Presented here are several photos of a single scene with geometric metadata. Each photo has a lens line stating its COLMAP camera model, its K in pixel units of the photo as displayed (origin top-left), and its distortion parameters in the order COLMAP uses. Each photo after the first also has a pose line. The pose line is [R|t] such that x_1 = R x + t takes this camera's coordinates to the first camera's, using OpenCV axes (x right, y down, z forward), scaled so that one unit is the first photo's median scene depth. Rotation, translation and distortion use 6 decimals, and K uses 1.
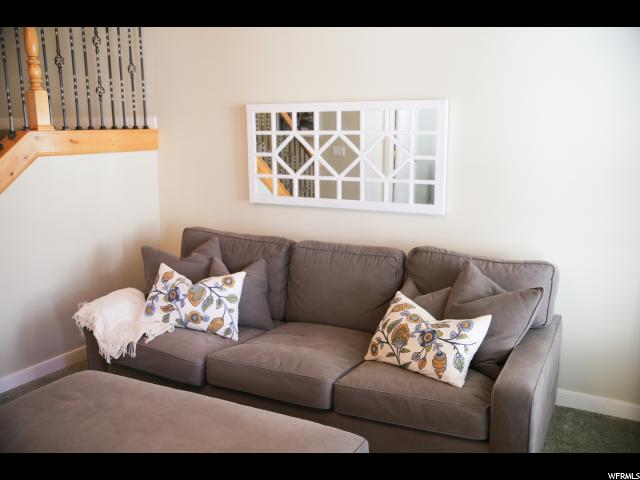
lens RADIAL K [[631.7, 0, 320.0], [0, 631.7, 240.0], [0, 0, 1]] dist [-0.005195, -0.001703]
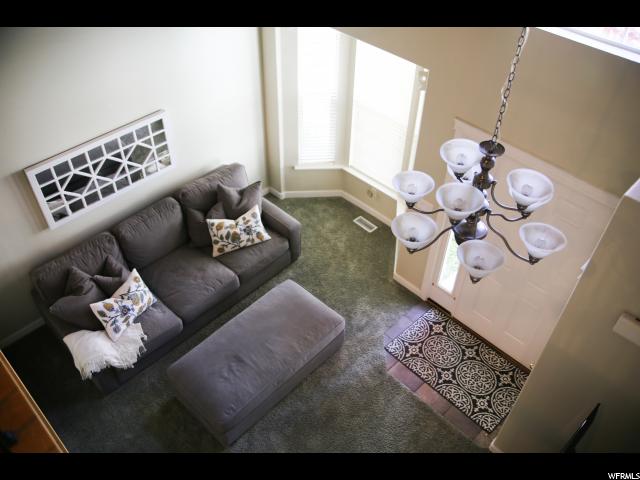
lens RADIAL K [[545.8, 0, 320.0], [0, 545.8, 240.0], [0, 0, 1]] dist [-0.003233, -0.000029]
pose [[0.297663, -0.662660, 0.687225, -0.848138], [0.162645, 0.744532, 0.647471, -0.791027], [-0.940714, -0.080955, 0.329398, 0.106572]]
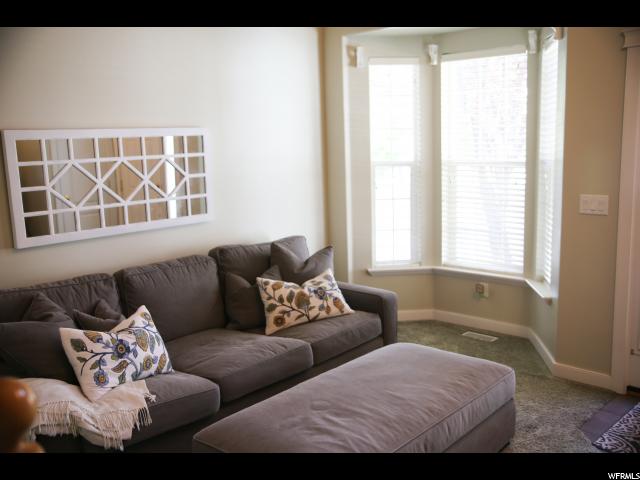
lens RADIAL K [[602.2, 0, 332.0], [0, 602.2, 239.3], [0, 0, 1]] dist [-0.001574, 0.008137]
pose [[0.260188, -0.159438, 0.952303, -0.853488], [0.212505, 0.971545, 0.104599, -0.076507], [-0.941883, 0.175154, 0.286666, 0.444847]]
